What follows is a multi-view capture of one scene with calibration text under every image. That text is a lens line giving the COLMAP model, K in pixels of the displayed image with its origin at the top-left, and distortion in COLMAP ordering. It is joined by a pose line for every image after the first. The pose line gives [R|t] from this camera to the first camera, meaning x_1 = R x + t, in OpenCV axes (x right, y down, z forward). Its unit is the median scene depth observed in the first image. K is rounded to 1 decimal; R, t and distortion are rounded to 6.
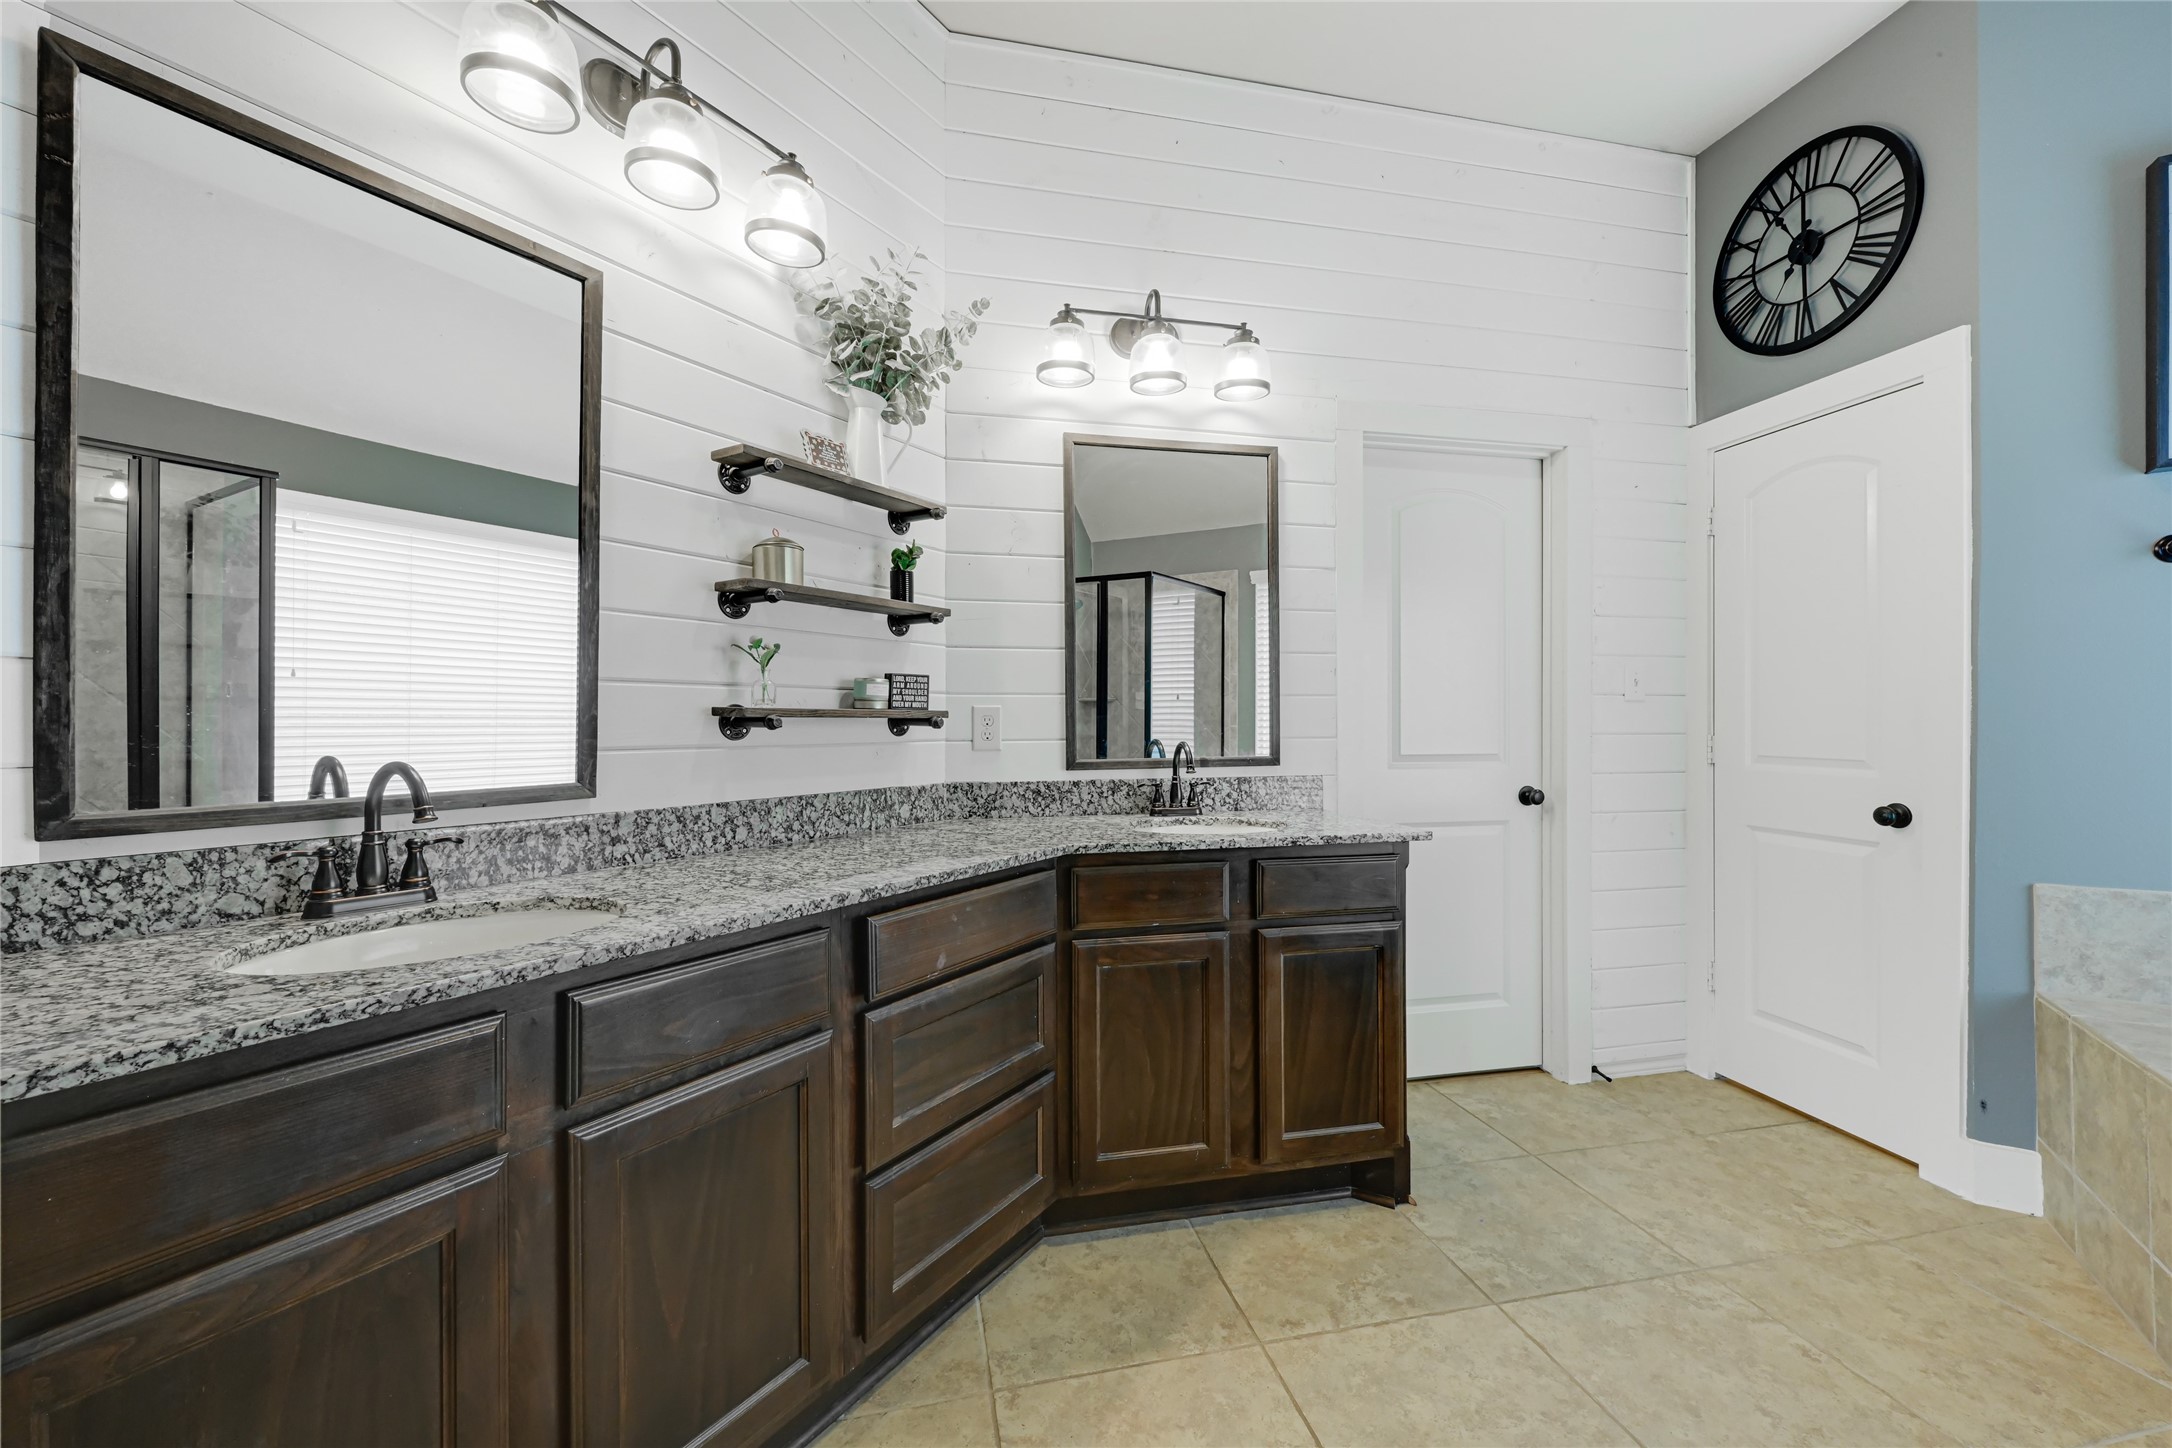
lens RADIAL K [[880.6, 0, 1084.2], [0, 880.6, 714.1], [0, 0, 1]] dist [0.001779, 0.000510]
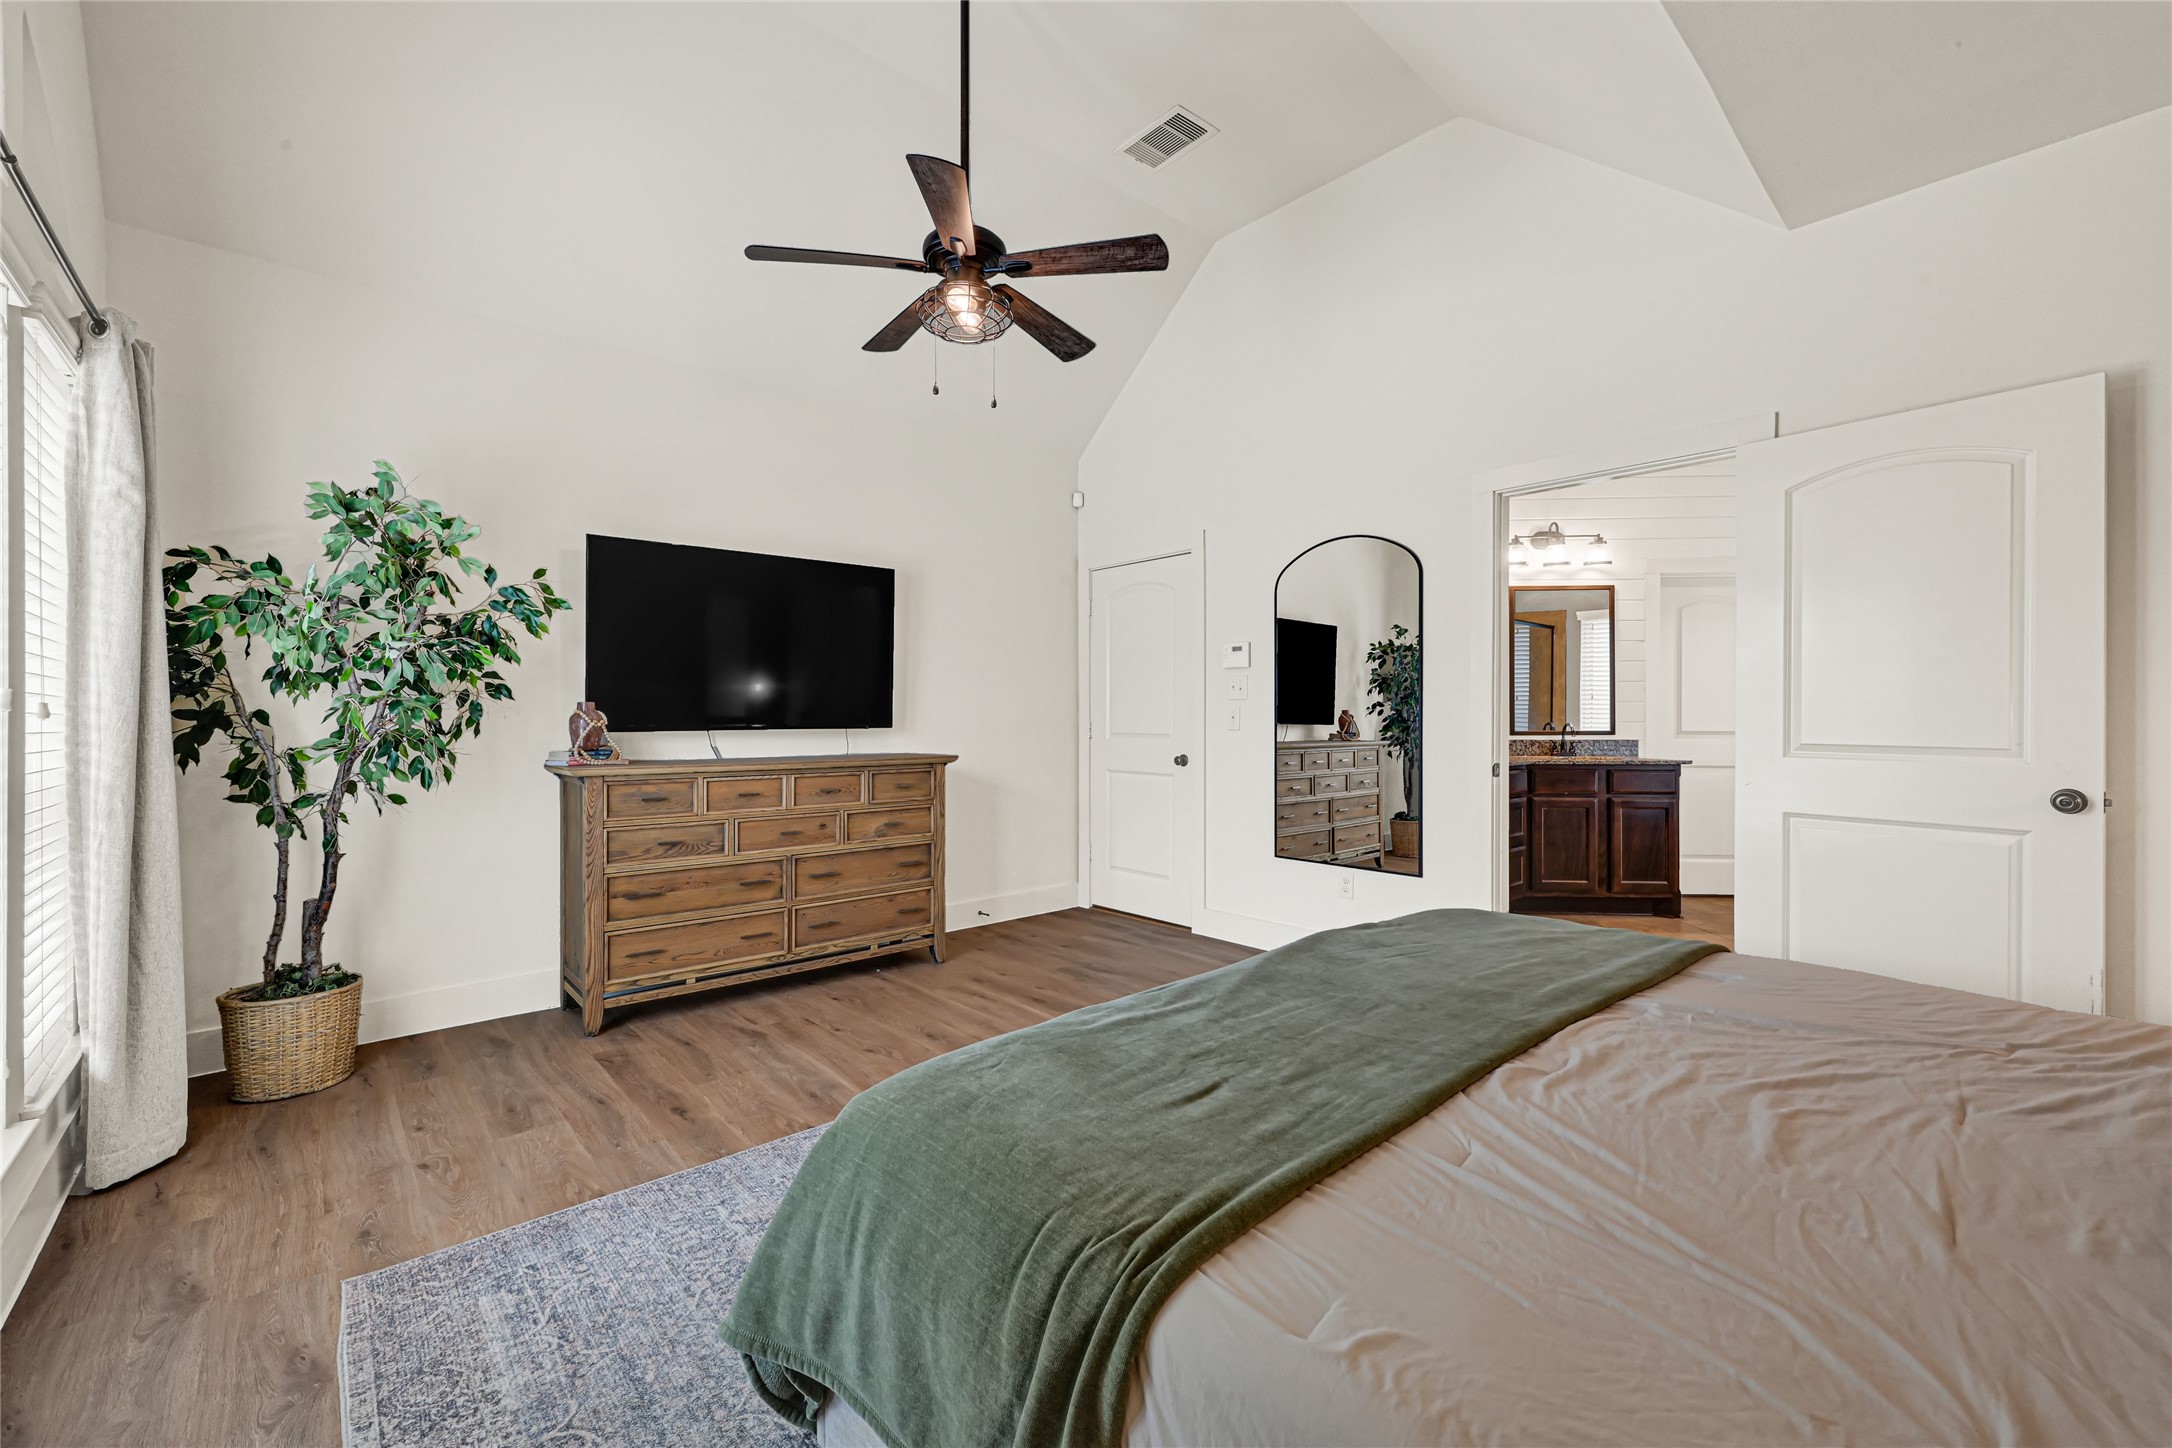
lens RADIAL K [[880.6, 0, 1084.2], [0, 880.6, 714.1], [0, 0, 1]] dist [0.001779, 0.000510]
pose [[0.962059, 0.001850, -0.272836, -0.495177], [-0.000162, 0.999981, 0.006211, -0.005110], [0.272842, -0.005931, 0.962041, -1.606408]]
